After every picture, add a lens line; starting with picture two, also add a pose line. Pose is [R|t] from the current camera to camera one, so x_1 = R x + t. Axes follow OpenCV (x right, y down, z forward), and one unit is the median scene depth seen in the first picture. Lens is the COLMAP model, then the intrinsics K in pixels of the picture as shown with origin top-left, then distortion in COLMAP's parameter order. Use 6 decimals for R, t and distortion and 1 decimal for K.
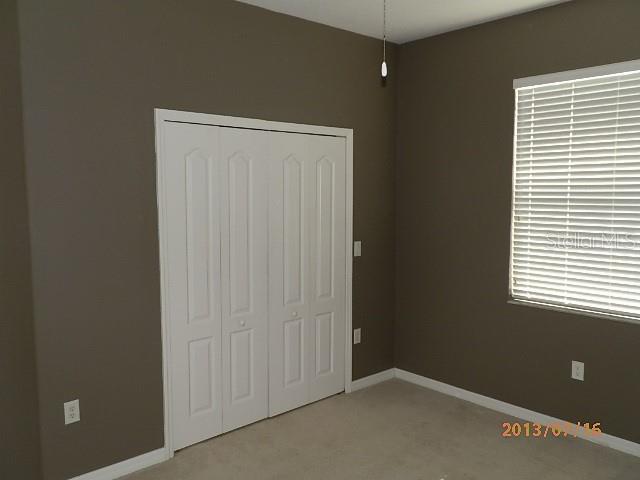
lens RADIAL K [[534.7, 0, 320.0], [0, 534.7, 240.0], [0, 0, 1]] dist [-0.001102, -0.008007]
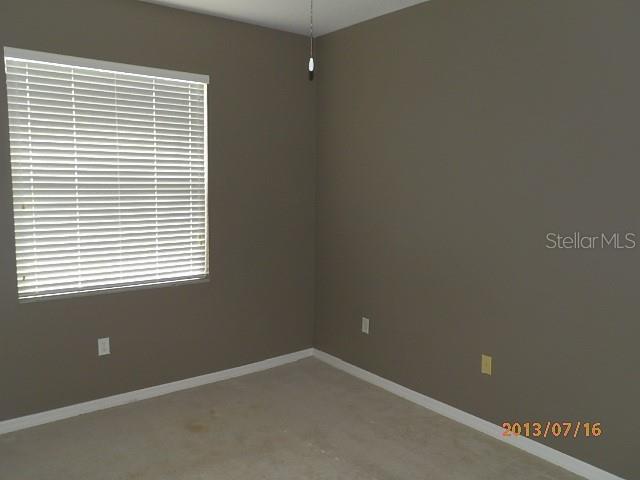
lens RADIAL K [[534.7, 0, 320.0], [0, 534.7, 240.0], [0, 0, 1]] dist [-0.001102, -0.008007]
pose [[0.077175, -0.105229, 0.991449, -0.481854], [0.080799, 0.991804, 0.098977, -0.033456], [-0.993738, 0.072470, 0.085045, 0.439507]]
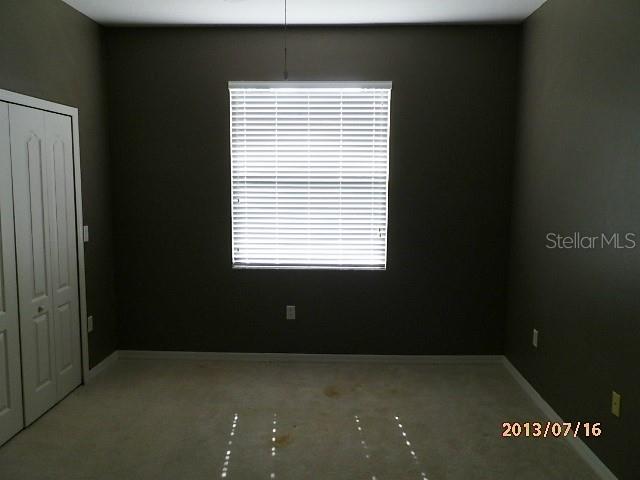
lens RADIAL K [[534.7, 0, 320.0], [0, 534.7, 240.0], [0, 0, 1]] dist [-0.001102, -0.008007]
pose [[0.698842, -0.074147, 0.711423, -0.366957], [0.057852, 0.997213, 0.047104, 0.008432], [-0.712933, 0.008239, 0.701184, 0.021837]]
